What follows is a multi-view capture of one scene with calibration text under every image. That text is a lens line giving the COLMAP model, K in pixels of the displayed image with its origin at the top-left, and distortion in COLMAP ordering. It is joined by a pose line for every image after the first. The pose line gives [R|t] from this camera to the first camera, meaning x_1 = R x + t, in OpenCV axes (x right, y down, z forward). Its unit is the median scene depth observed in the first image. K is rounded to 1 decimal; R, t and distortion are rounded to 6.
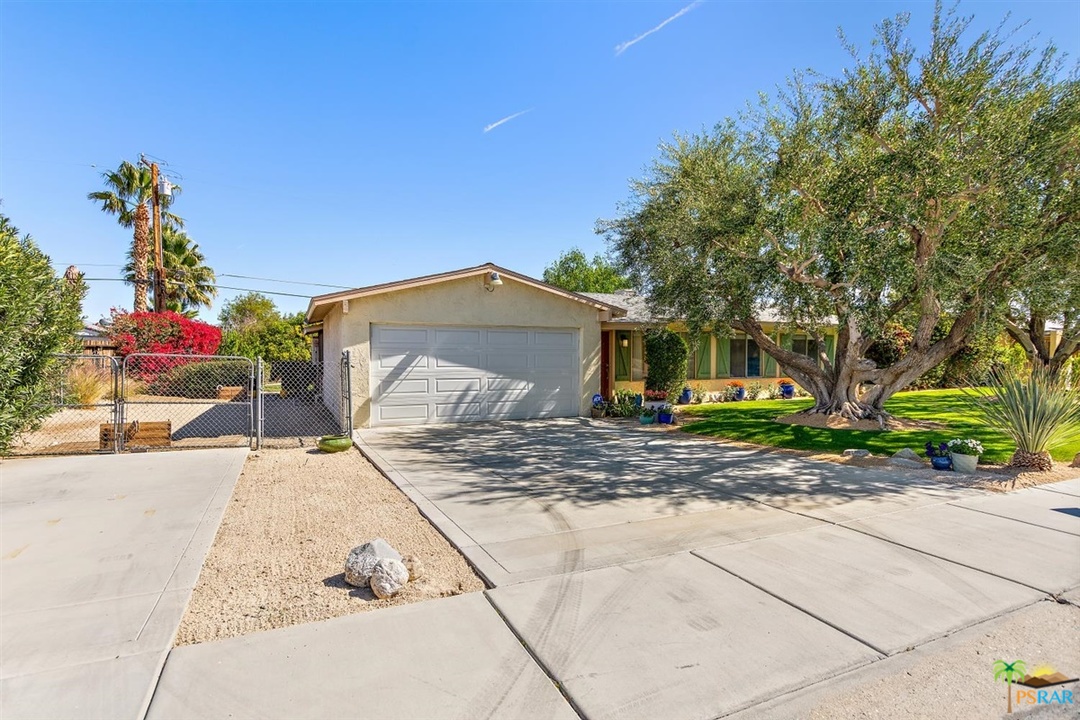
lens RADIAL K [[538.9, 0, 540.0], [0, 538.9, 360.0], [0, 0, 1]] dist [-0.001640, 0.000050]
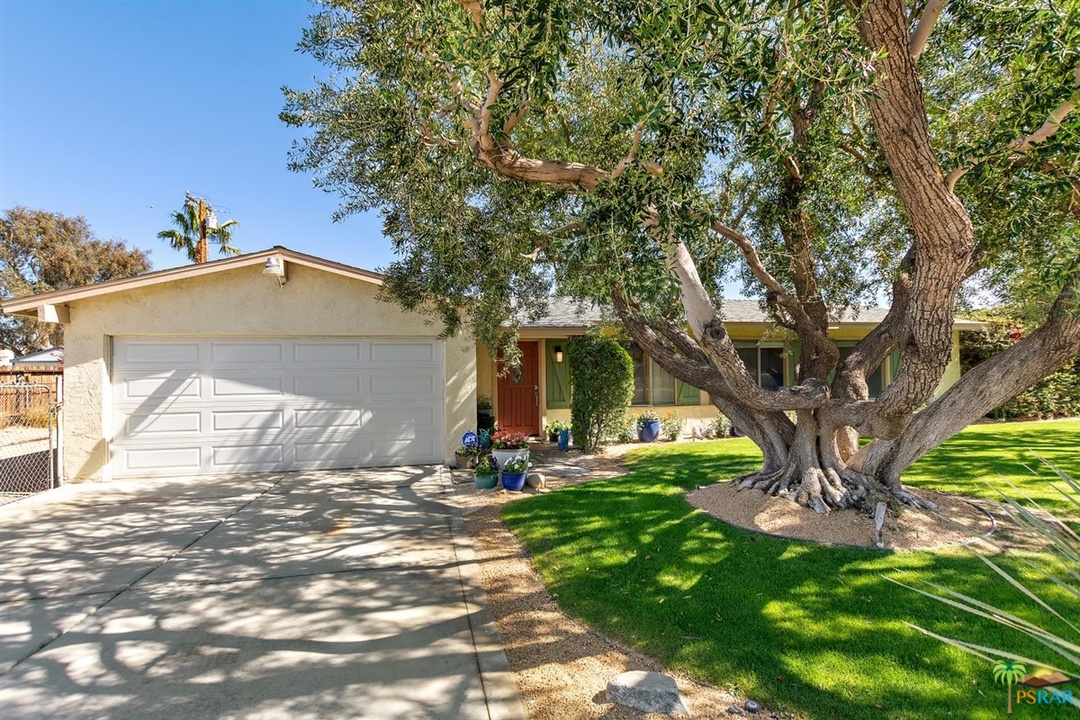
lens RADIAL K [[505.2, 0, 535.8], [0, 505.2, 367.9], [0, 0, 1]] dist [-0.007129, -0.000431]
pose [[0.975663, -0.016969, -0.218618, 0.332410], [0.012939, 0.999719, -0.019850, -0.004143], [0.218893, 0.016538, 0.975609, 0.394507]]
